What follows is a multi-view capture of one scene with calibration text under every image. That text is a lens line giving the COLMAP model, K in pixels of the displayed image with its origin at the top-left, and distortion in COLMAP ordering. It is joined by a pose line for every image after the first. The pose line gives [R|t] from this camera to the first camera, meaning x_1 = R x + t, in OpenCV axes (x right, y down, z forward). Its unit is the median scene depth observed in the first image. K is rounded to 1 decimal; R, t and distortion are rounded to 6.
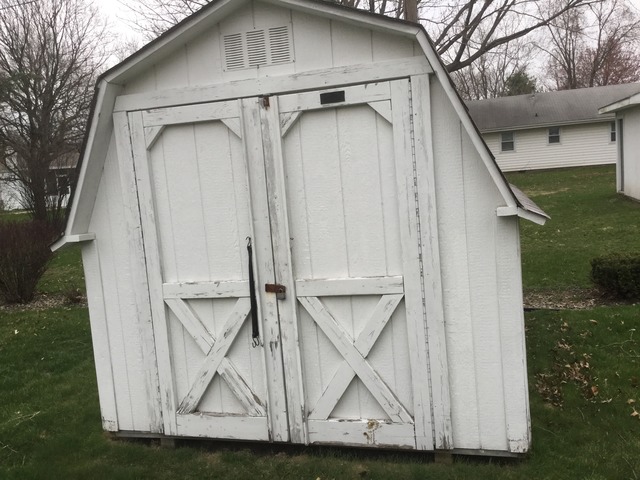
lens RADIAL K [[575.5, 0, 320.8], [0, 575.5, 237.8], [0, 0, 1]] dist [0.097997, -0.159428]
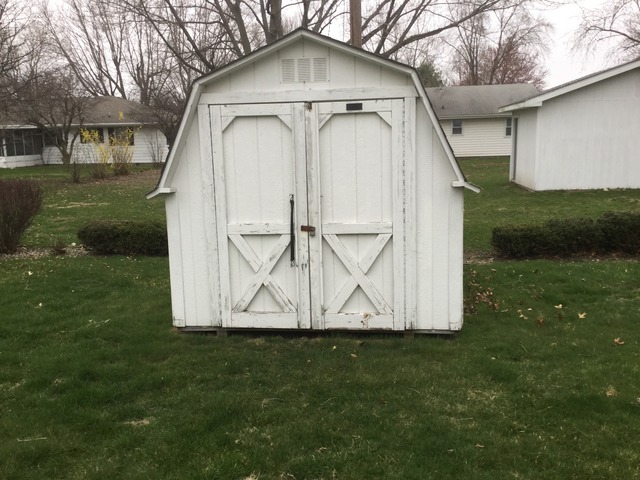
lens RADIAL K [[575.5, 0, 317.3], [0, 575.5, 238.6], [0, 0, 1]] dist [0.097997, -0.159428]
pose [[0.986841, 0.031523, 0.158594, -0.290563], [-0.037688, 0.998640, 0.036013, 0.057546], [-0.157243, -0.041516, 0.986687, -0.504723]]
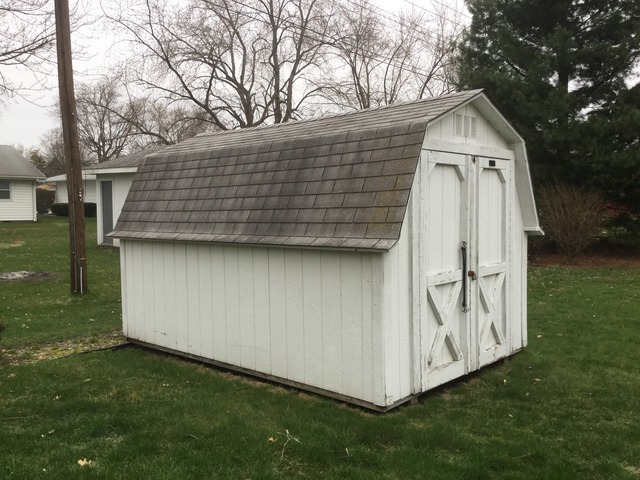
lens RADIAL K [[575.5, 0, 319.4], [0, 575.5, 241.4], [0, 0, 1]] dist [0.097997, -0.159428]
pose [[0.442661, 0.023899, 0.896370, -1.684596], [0.072119, 0.995457, -0.062157, 0.067806], [-0.893784, 0.092160, 0.438927, 0.649920]]
